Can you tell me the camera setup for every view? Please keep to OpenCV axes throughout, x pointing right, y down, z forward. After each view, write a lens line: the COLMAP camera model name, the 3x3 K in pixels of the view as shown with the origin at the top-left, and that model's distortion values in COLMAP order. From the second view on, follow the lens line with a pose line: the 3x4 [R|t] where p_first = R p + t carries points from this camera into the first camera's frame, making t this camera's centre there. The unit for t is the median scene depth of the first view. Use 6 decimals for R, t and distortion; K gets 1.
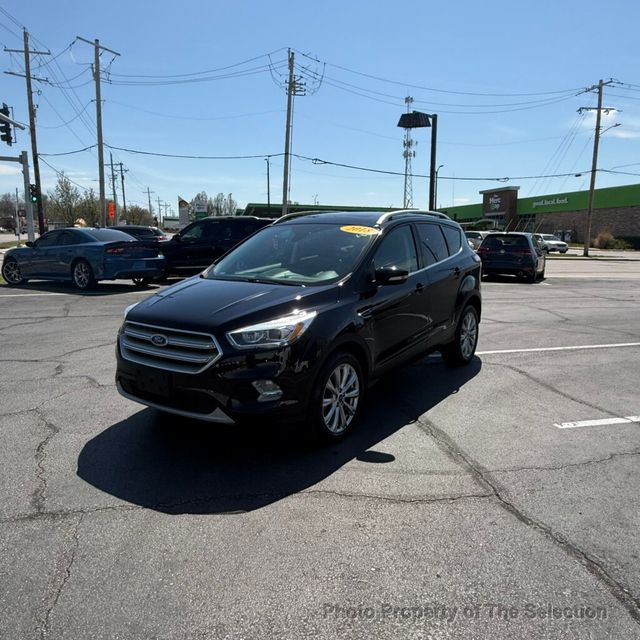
lens RADIAL K [[599.9, 0, 346.1], [0, 599.9, 320.0], [0, 0, 1]] dist [0.009490, 0.013039]
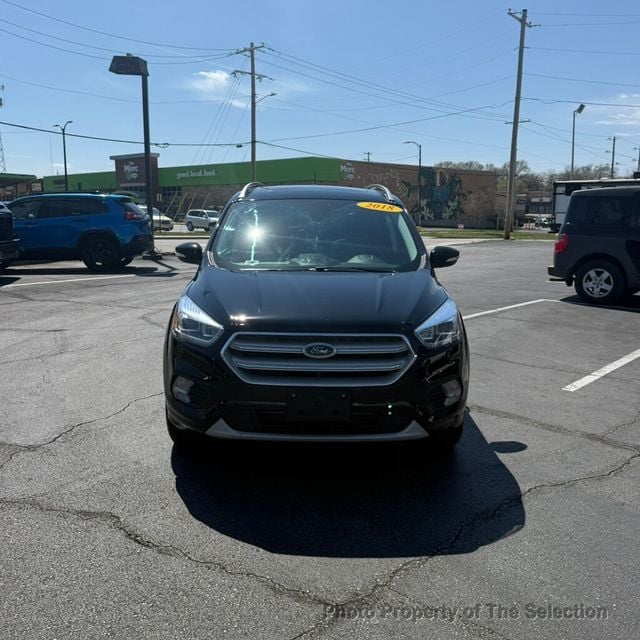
lens RADIAL K [[702.6, 0, 320.0], [0, 702.6, 320.0], [0, 0, 1]] dist [0.177373, -0.351054]
pose [[0.793588, -0.091778, 0.601494, -0.199331], [0.084007, 0.995618, 0.041078, -0.009982], [-0.602628, 0.017931, 0.797821, 0.065237]]
